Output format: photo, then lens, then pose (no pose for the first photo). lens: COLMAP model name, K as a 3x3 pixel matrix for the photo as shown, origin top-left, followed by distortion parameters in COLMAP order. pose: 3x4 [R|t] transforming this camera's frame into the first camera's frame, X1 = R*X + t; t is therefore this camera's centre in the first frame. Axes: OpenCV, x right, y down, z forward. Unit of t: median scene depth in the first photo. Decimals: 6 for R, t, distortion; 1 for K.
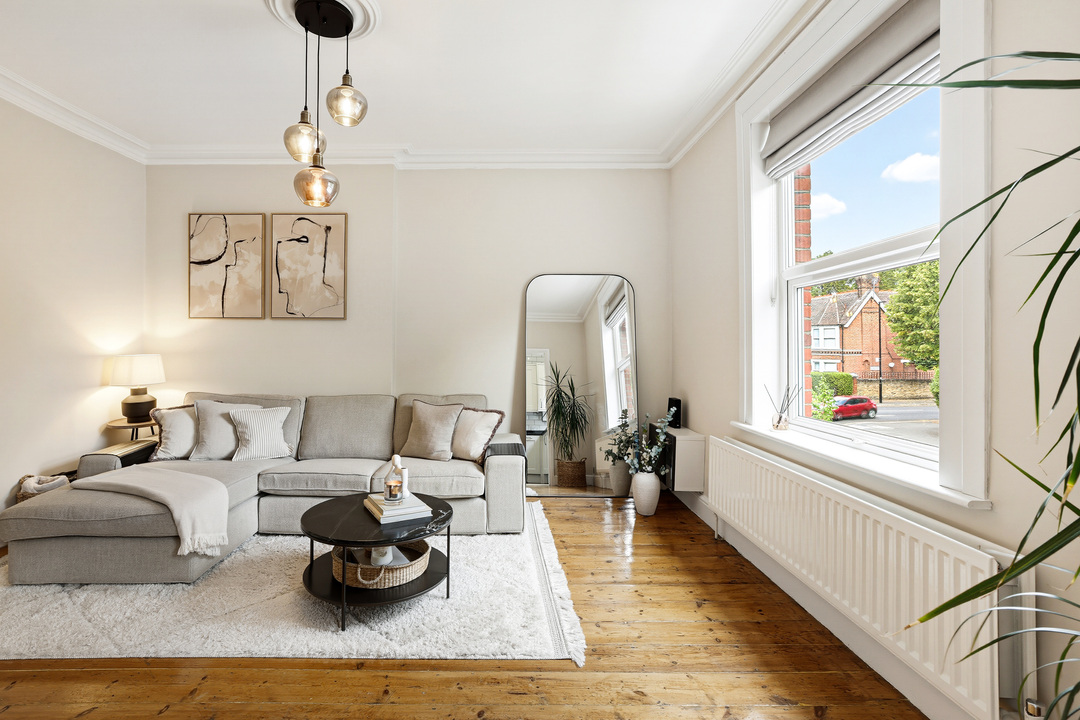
lens RADIAL K [[493.1, 0, 542.4], [0, 493.1, 350.6], [0, 0, 1]] dist [-0.028256, 0.010511]
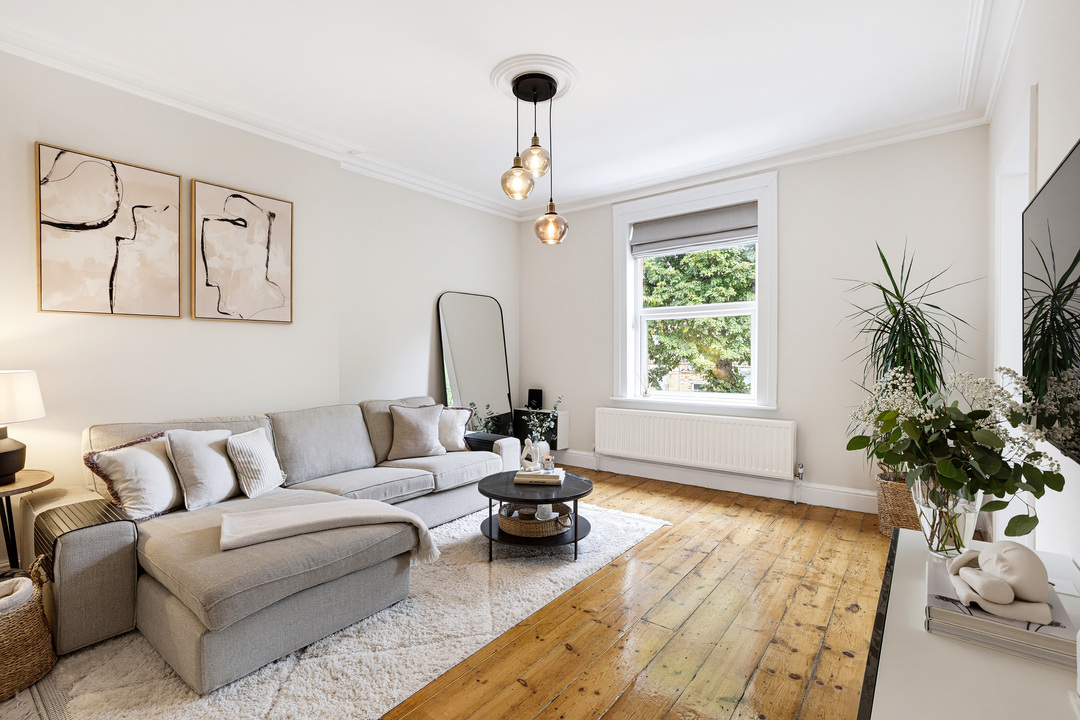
lens RADIAL K [[493.1, 0, 530.9], [0, 493.1, 365.9], [0, 0, 1]] dist [-0.028256, 0.010511]
pose [[0.625344, -0.025853, 0.779921, -0.822110], [0.001324, 0.999485, 0.032069, -0.015348], [-0.780348, -0.019021, 0.625056, 0.117200]]
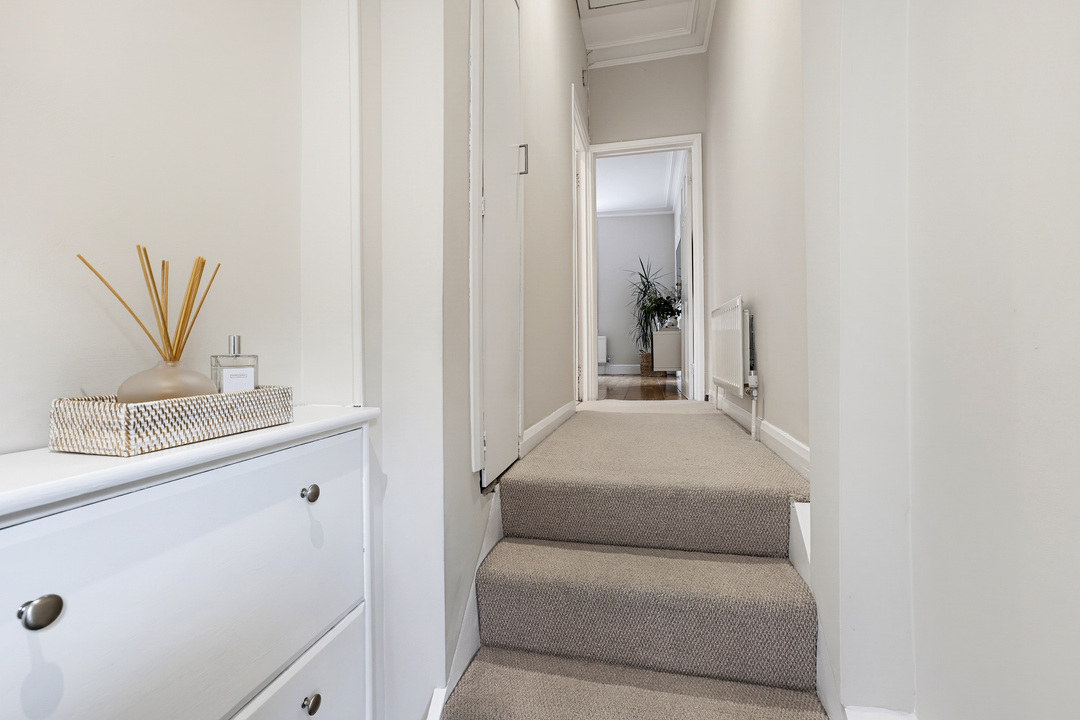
lens RADIAL K [[493.1, 0, 538.2], [0, 493.1, 351.9], [0, 0, 1]] dist [-0.028256, 0.010511]
pose [[0.218113, -0.013811, 0.975826, -1.933138], [-0.000651, 0.999898, 0.014298, 0.180820], [-0.975923, -0.003753, 0.218082, 0.141532]]
